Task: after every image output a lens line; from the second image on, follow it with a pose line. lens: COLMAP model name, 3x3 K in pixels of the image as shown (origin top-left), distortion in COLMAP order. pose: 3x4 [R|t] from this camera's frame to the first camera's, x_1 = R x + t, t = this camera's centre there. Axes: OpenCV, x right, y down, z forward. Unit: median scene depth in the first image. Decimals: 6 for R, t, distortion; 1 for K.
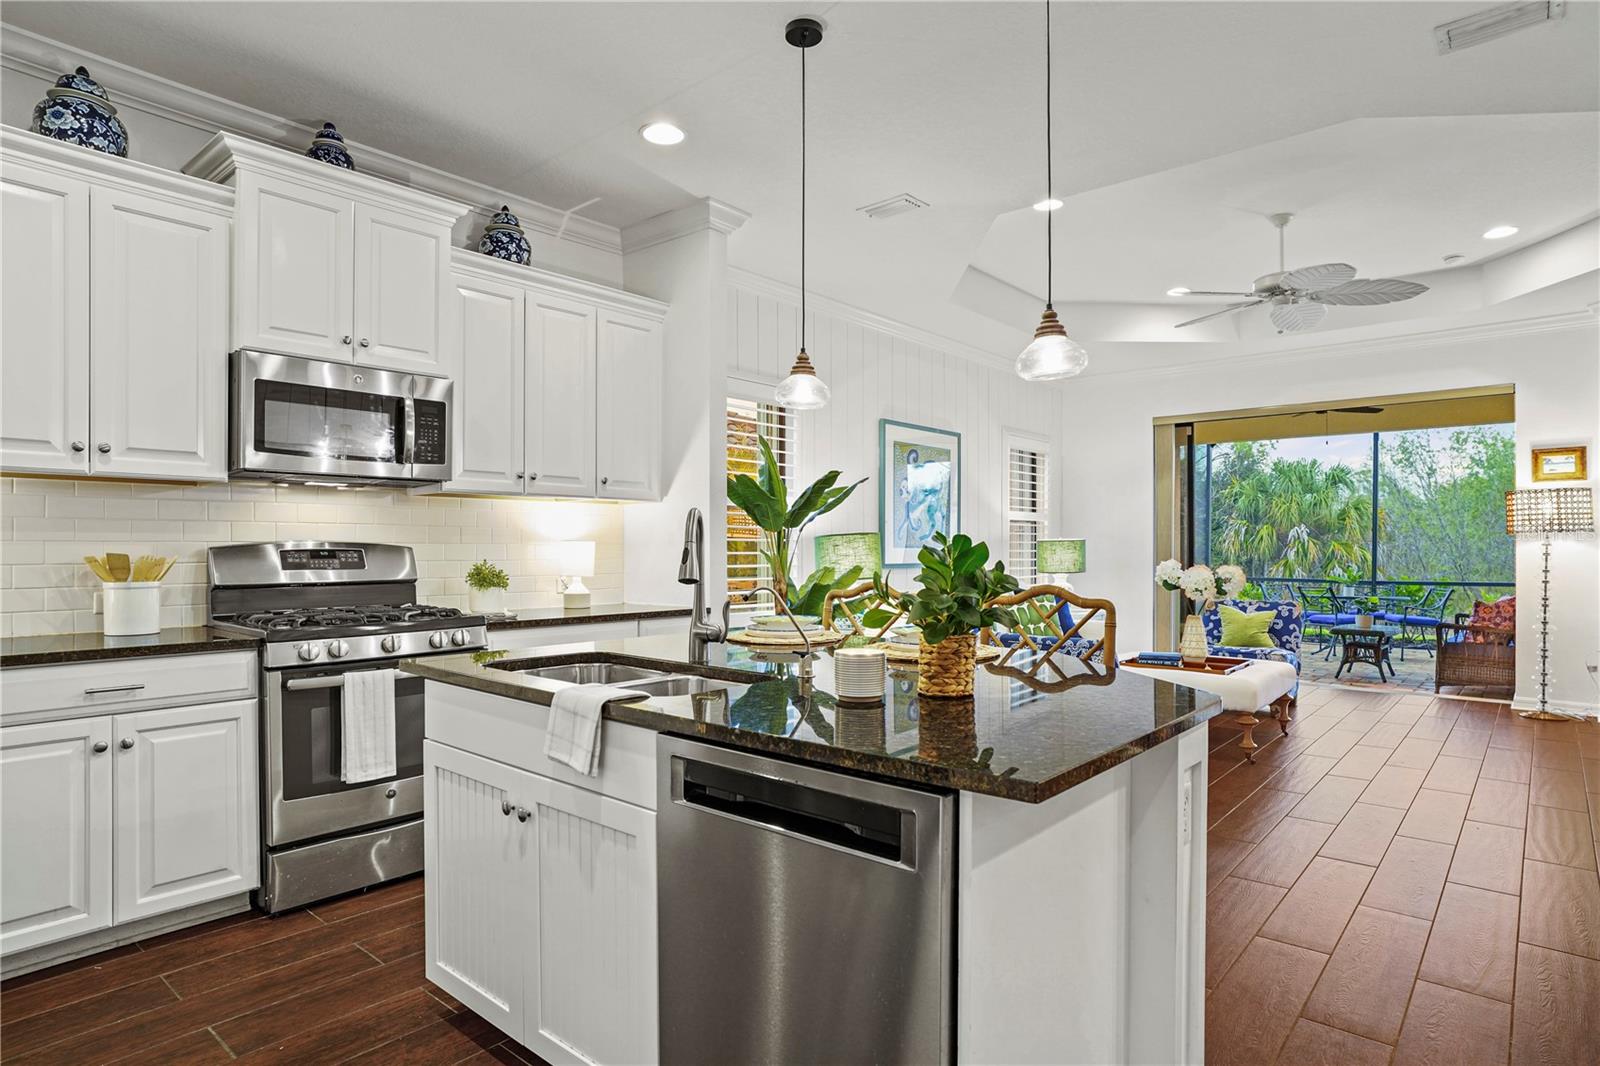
lens RADIAL K [[881.2, 0, 800.8], [0, 881.2, 548.2], [0, 0, 1]] dist [-0.052305, 0.036846]
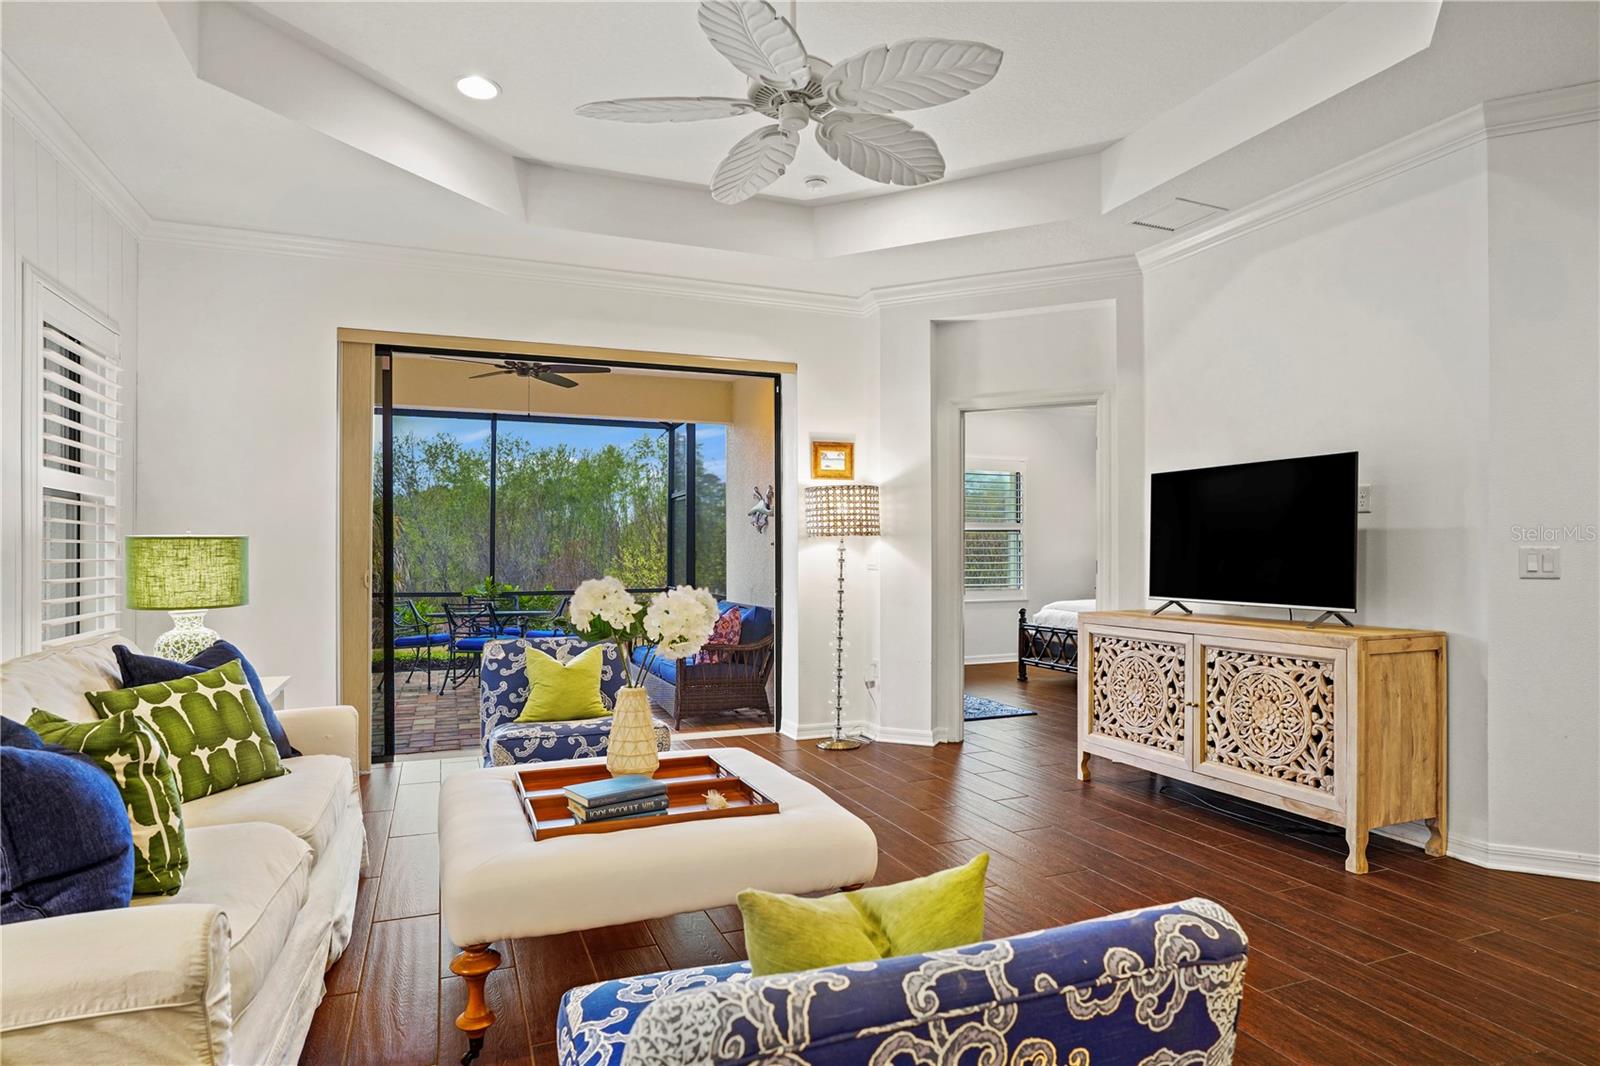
lens RADIAL K [[881.2, 0, 795.4], [0, 881.2, 548.8], [0, 0, 1]] dist [-0.052305, 0.036846]
pose [[0.456714, 0.004573, 0.889602, 0.050117], [0.002827, 0.999974, -0.006592, 0.001350], [-0.889609, 0.005525, 0.456689, 0.745097]]
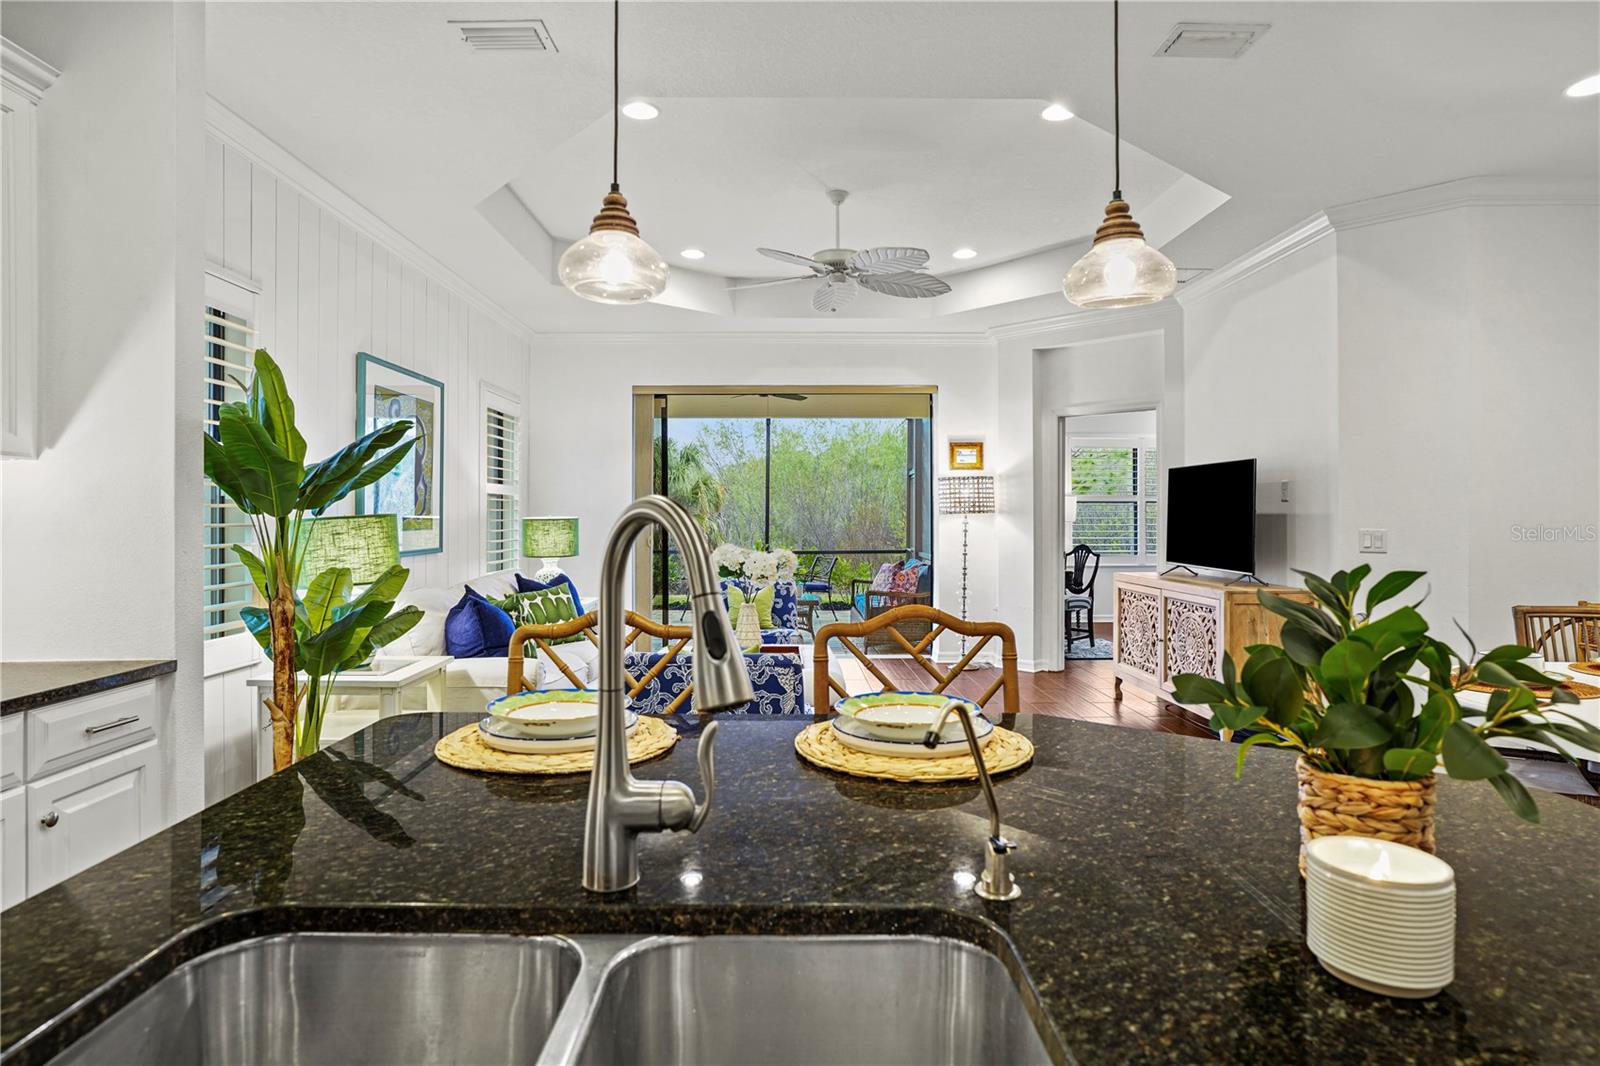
lens RADIAL K [[881.2, 0, 794.1], [0, 881.2, 510.9], [0, 0, 1]] dist [-0.052305, 0.036846]
pose [[0.748533, 0.002962, 0.663090, -0.141120], [0.001546, 0.999980, -0.006212, -0.016284], [-0.663095, 0.005674, 0.748514, 0.292673]]
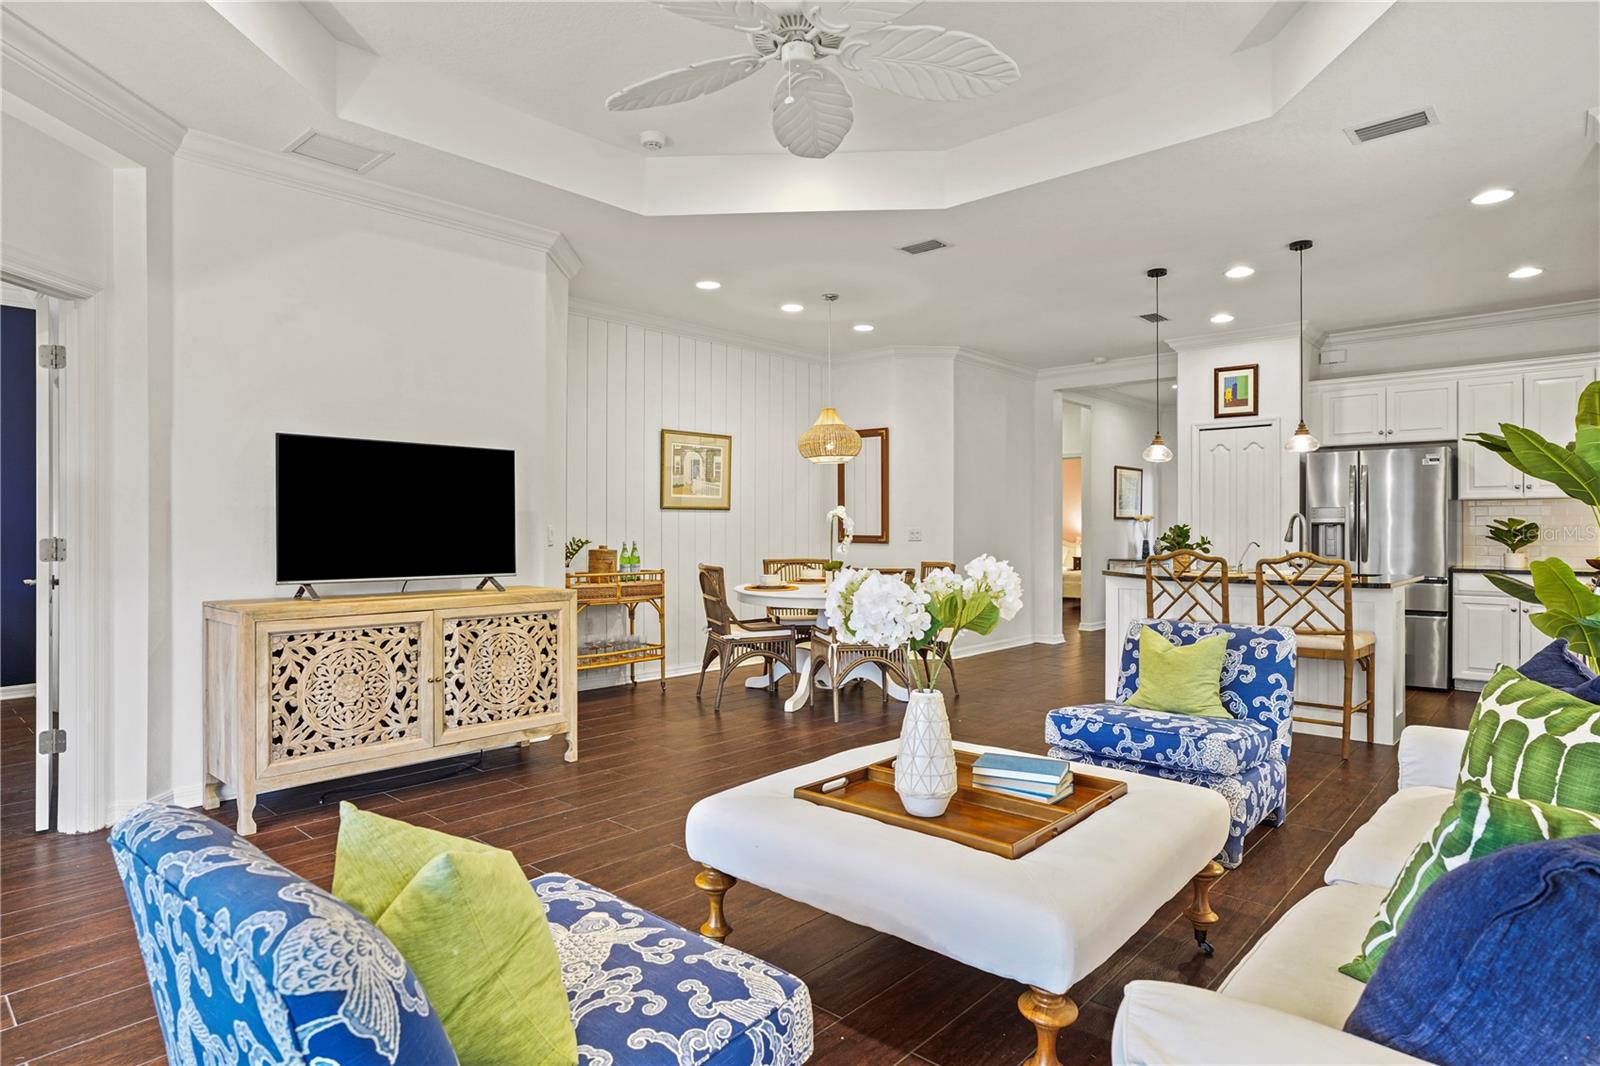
lens RADIAL K [[881.2, 0, 795.8], [0, 881.2, 533.5], [0, 0, 1]] dist [-0.052305, 0.036846]
pose [[-0.999597, -0.001002, 0.028383, 0.542761], [-0.000810, 0.999977, 0.006770, -0.000785], [-0.028389, 0.006745, -0.999574, 1.534312]]
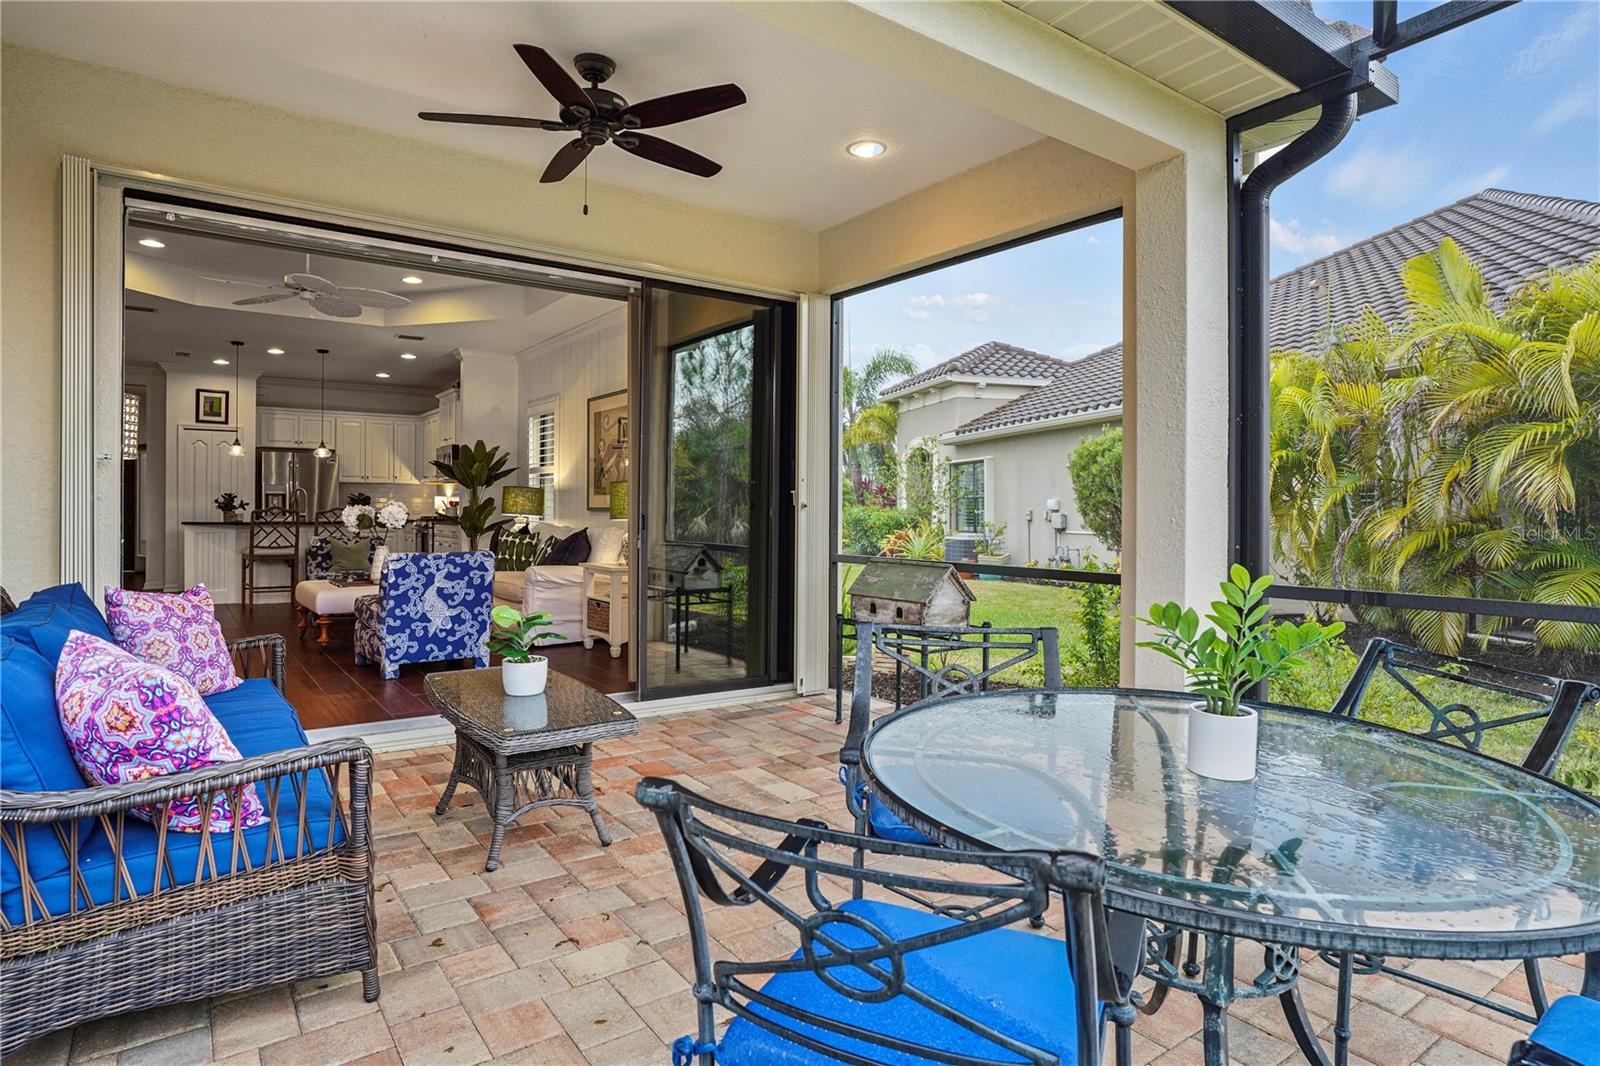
lens RADIAL K [[881.2, 0, 799.9], [0, 881.2, 510.0], [0, 0, 1]] dist [-0.052305, 0.036846]
pose [[-0.223903, -0.001198, -0.974611, 1.638193], [-0.006398, 0.999980, 0.000241, 0.023544], [0.974590, 0.006290, -0.223906, 1.998828]]
